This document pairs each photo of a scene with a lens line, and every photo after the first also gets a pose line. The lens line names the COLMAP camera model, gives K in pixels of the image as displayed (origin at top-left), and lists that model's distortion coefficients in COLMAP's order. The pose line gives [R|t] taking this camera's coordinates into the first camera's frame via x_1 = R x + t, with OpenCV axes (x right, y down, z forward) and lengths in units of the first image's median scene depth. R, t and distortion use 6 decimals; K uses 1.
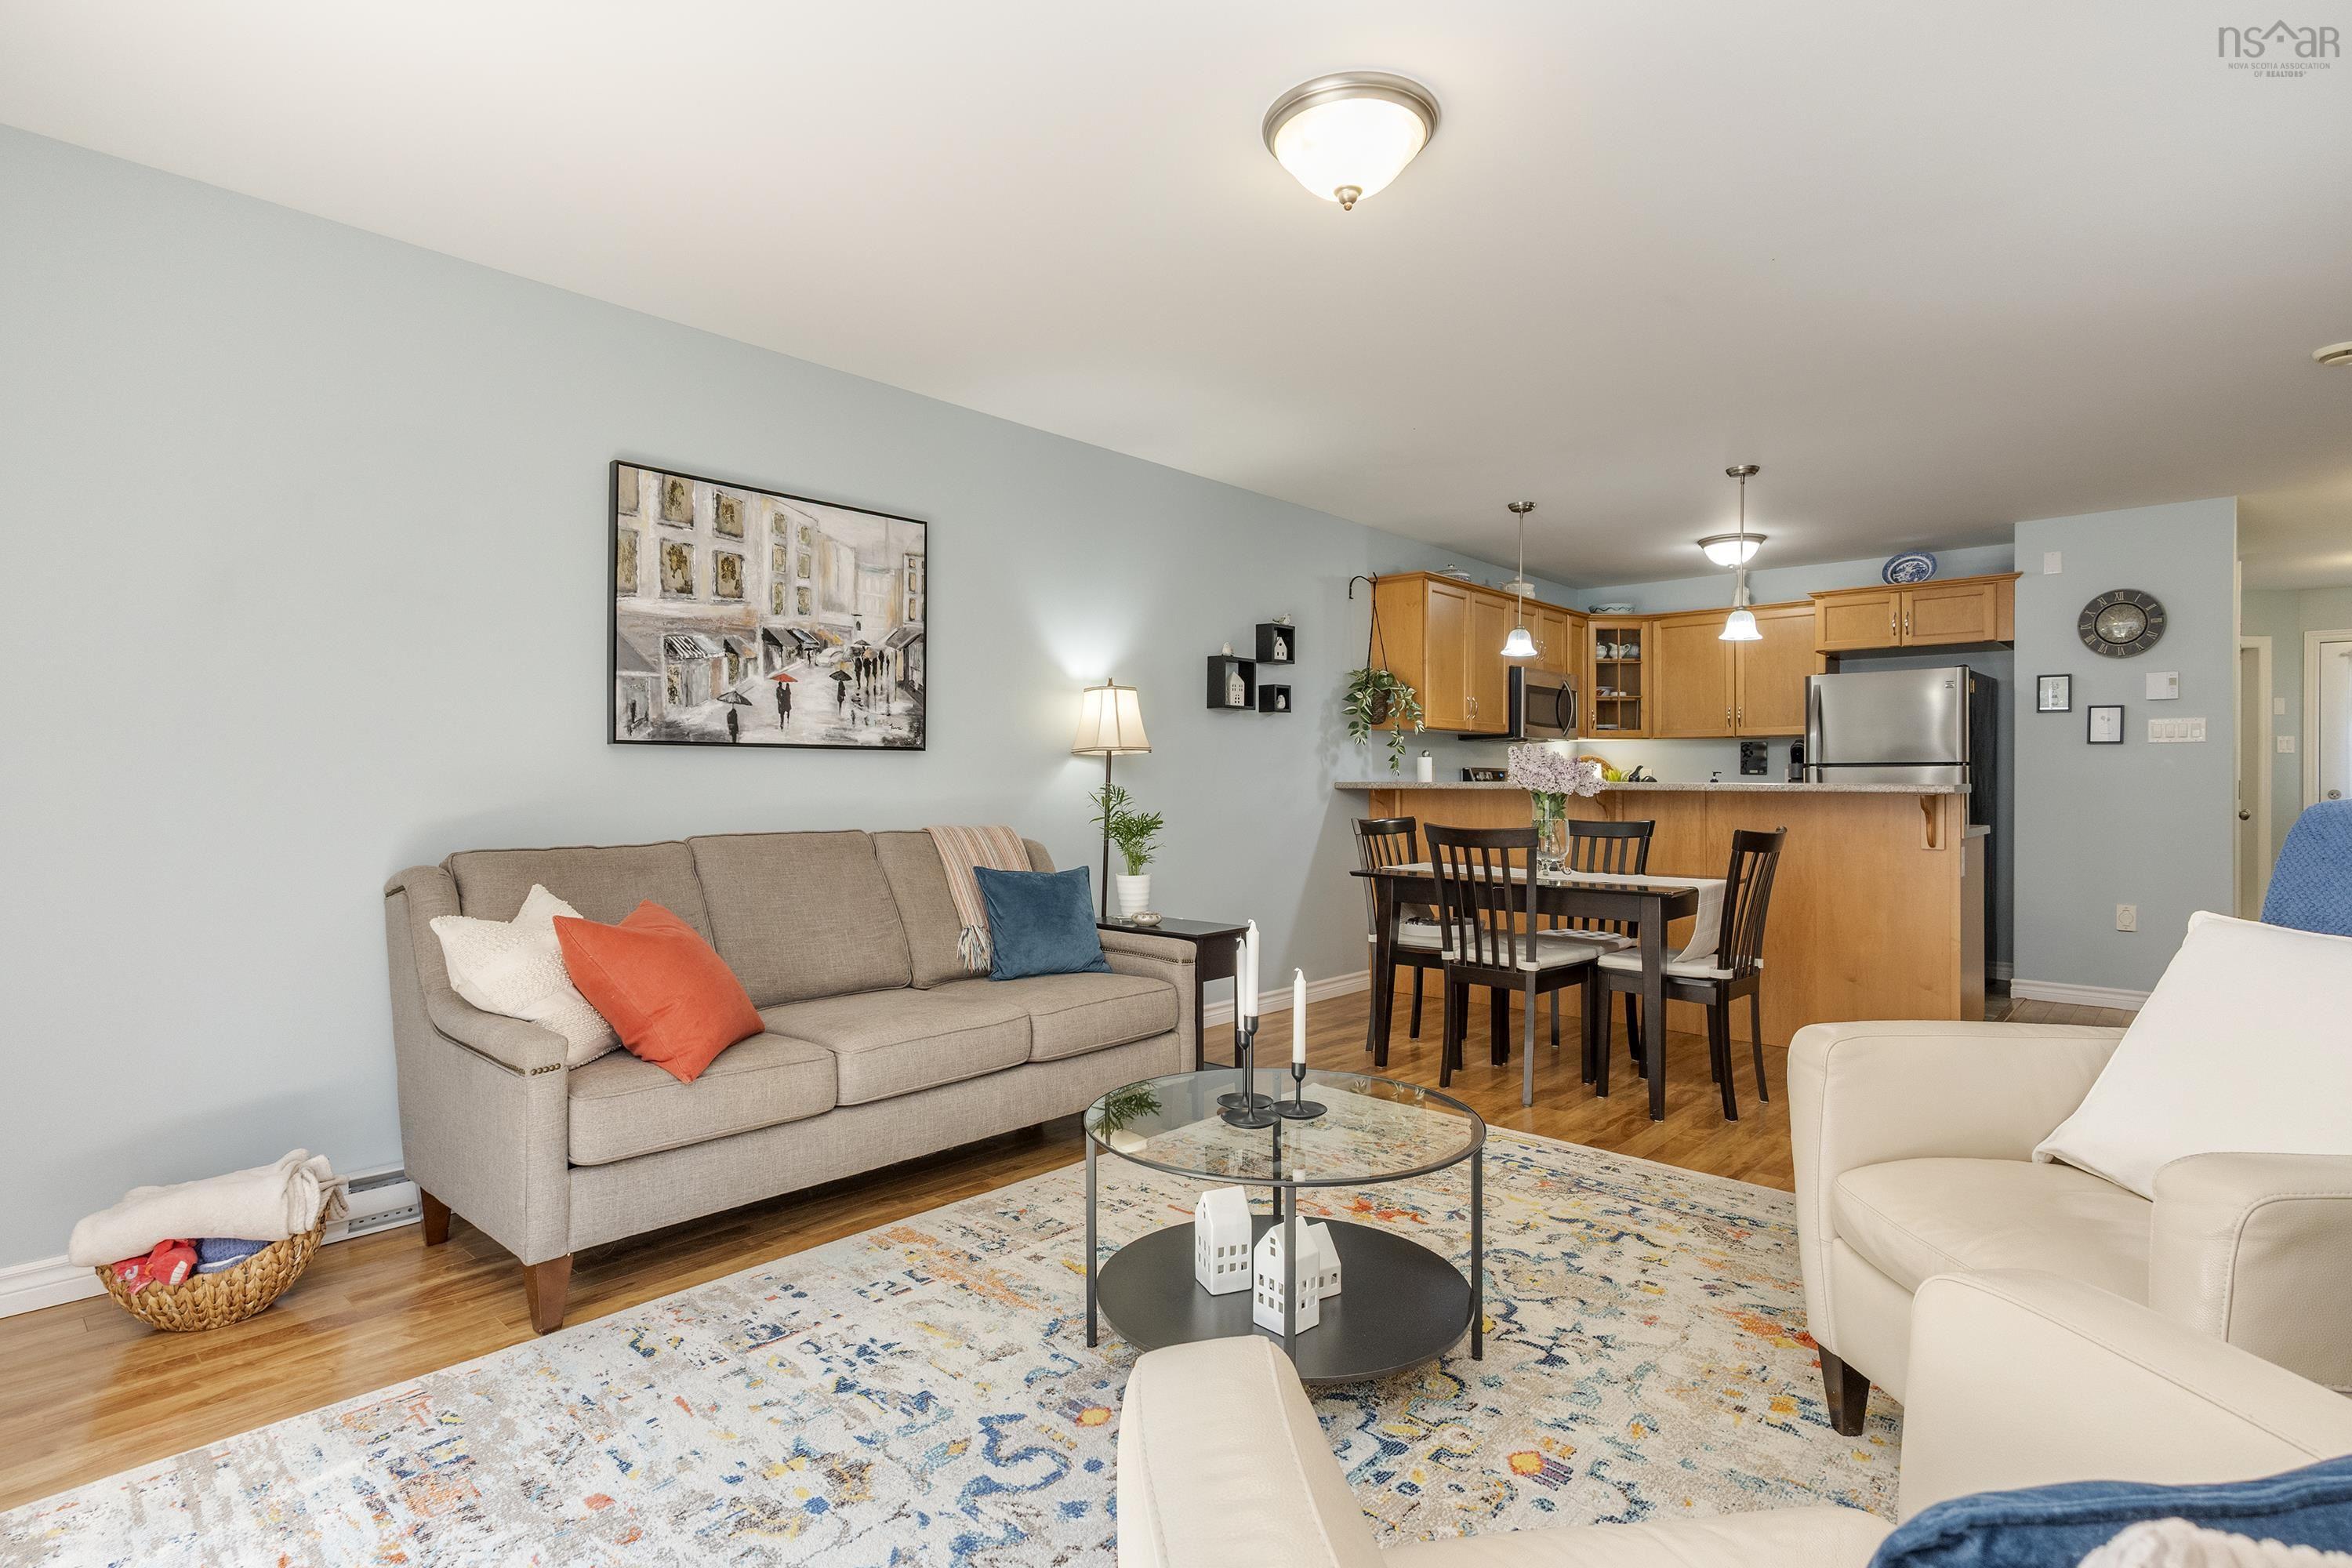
lens RADIAL K [[1163.9, 0, 1173.8], [0, 1163.9, 777.5], [0, 0, 1]] dist [-0.001779, 0.000025]
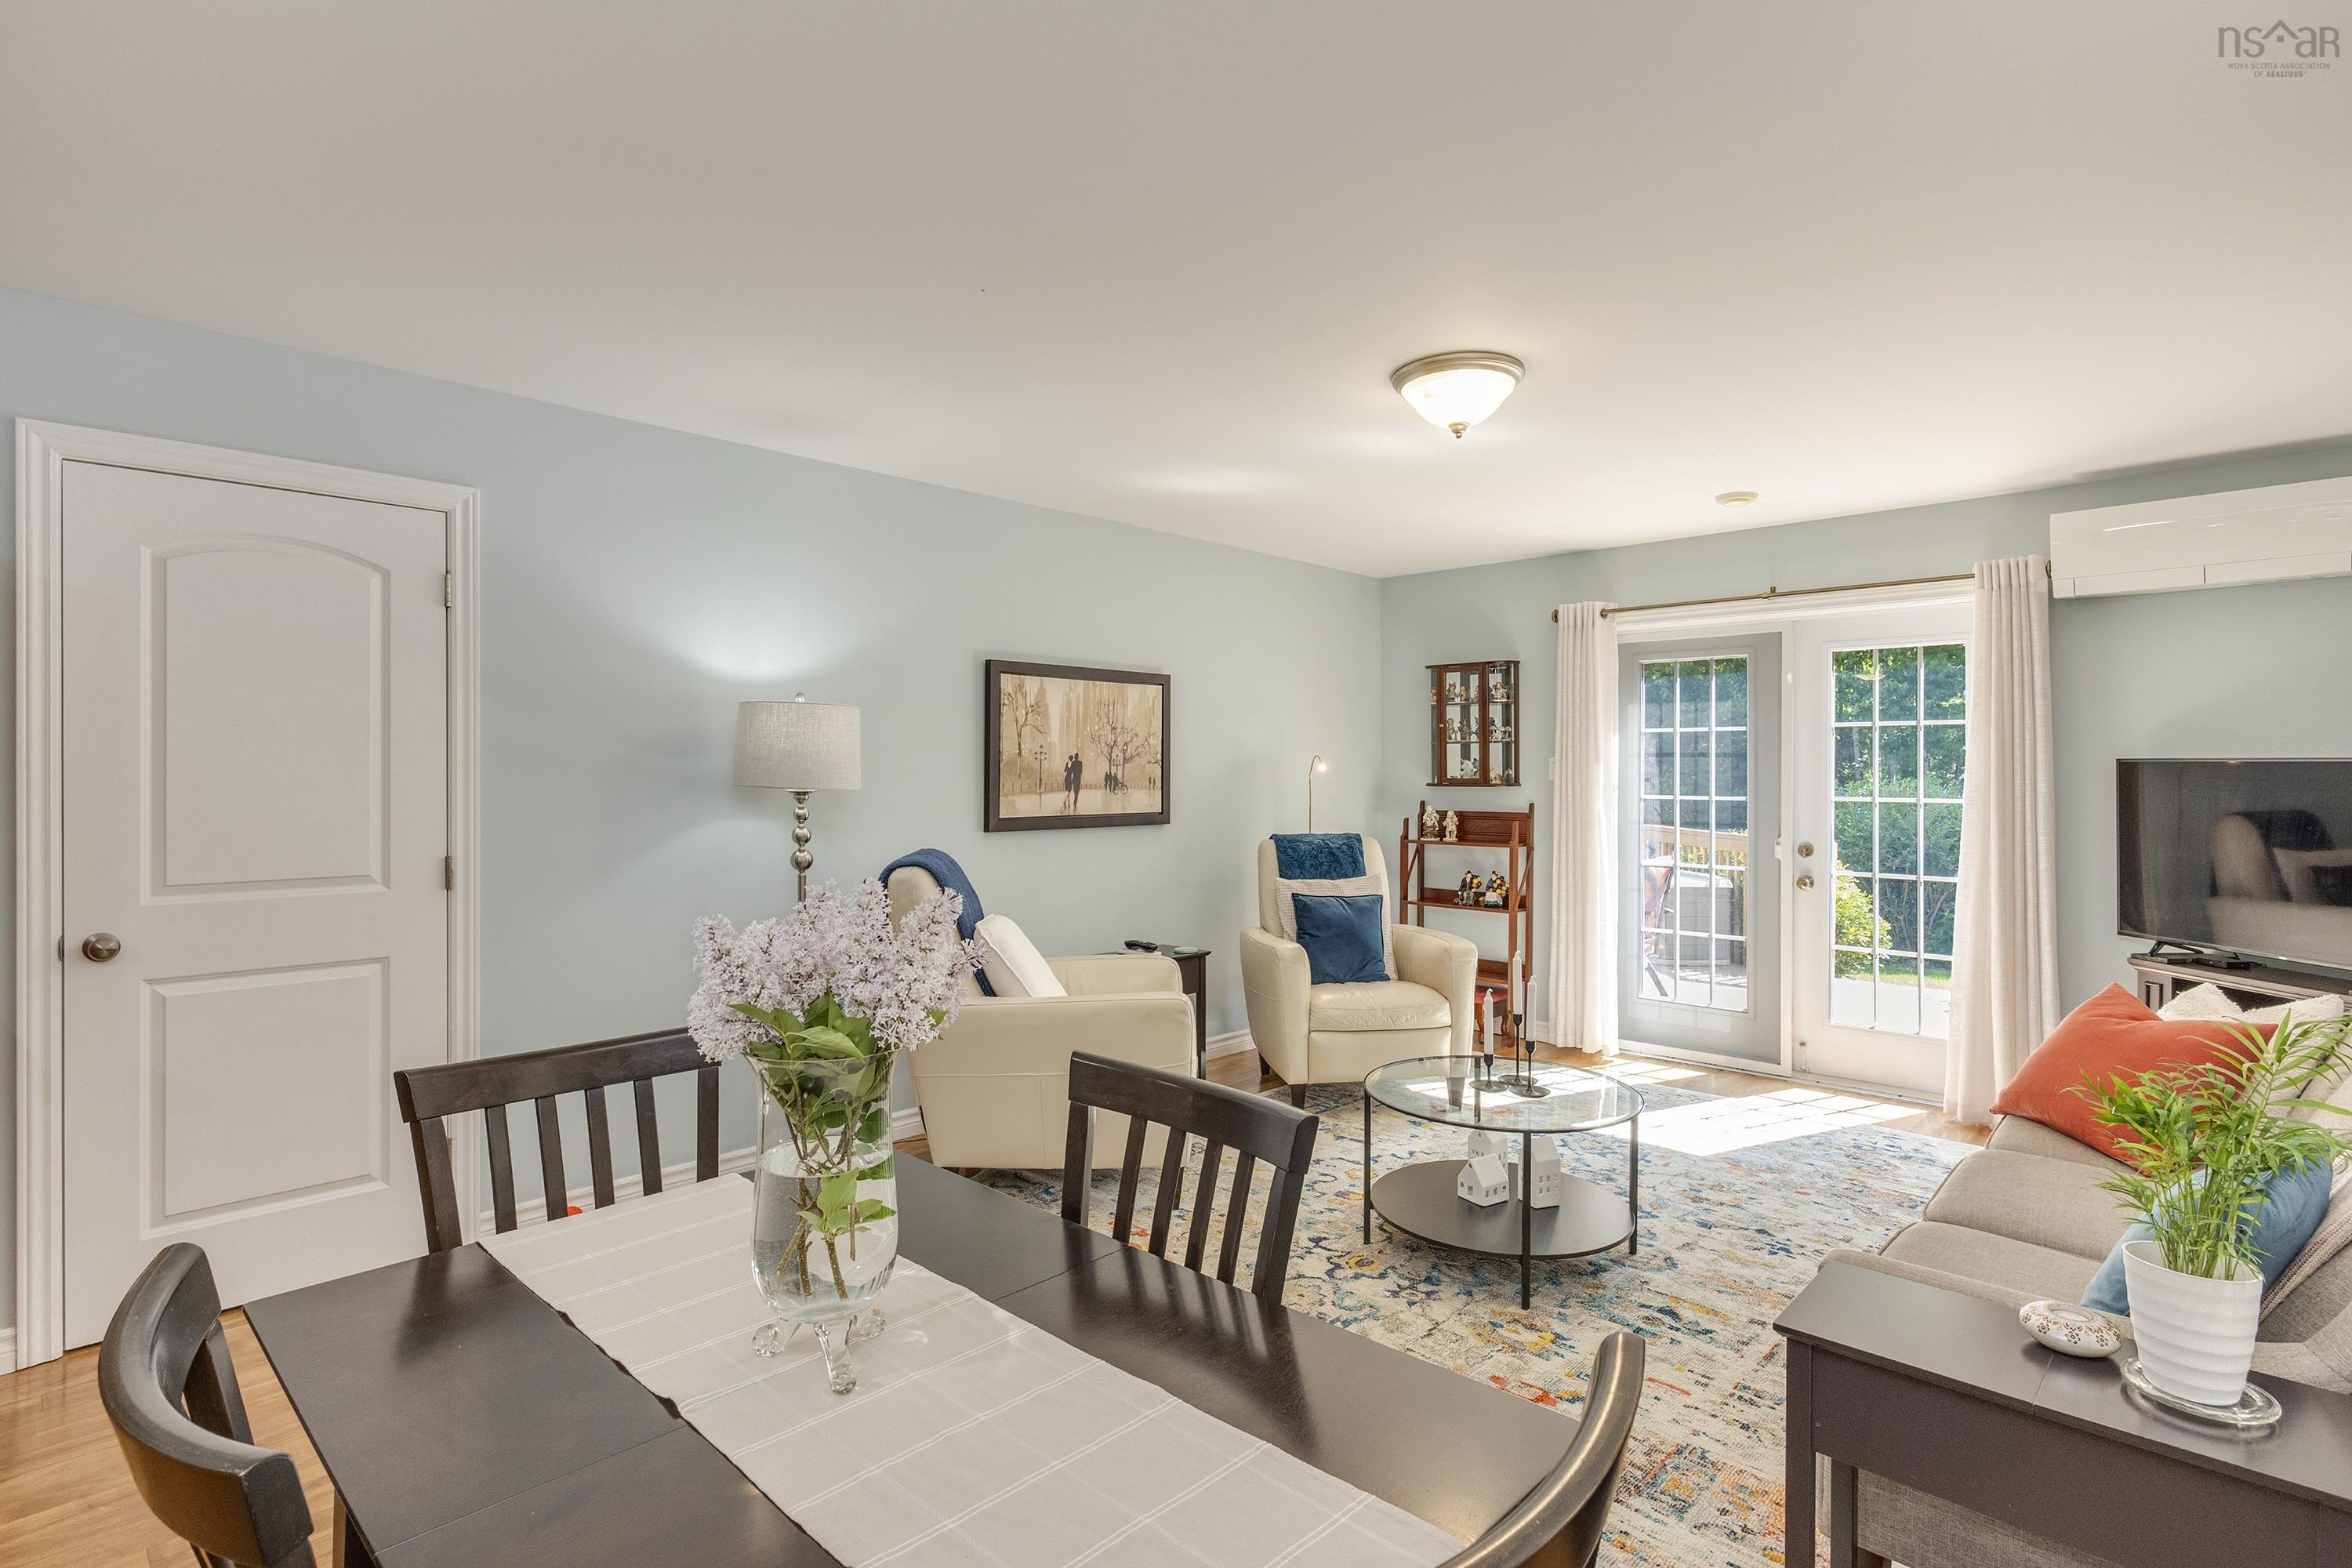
lens RADIAL K [[1168.5, 0, 1175.7], [0, 1168.5, 768.2], [0, 0, 1]] dist [-0.004349, -0.000794]
pose [[-0.999615, -0.003717, 0.027509, 0.270706], [-0.003825, 0.999985, -0.003841, -0.061944], [-0.027494, -0.003945, -0.999614, 1.455913]]
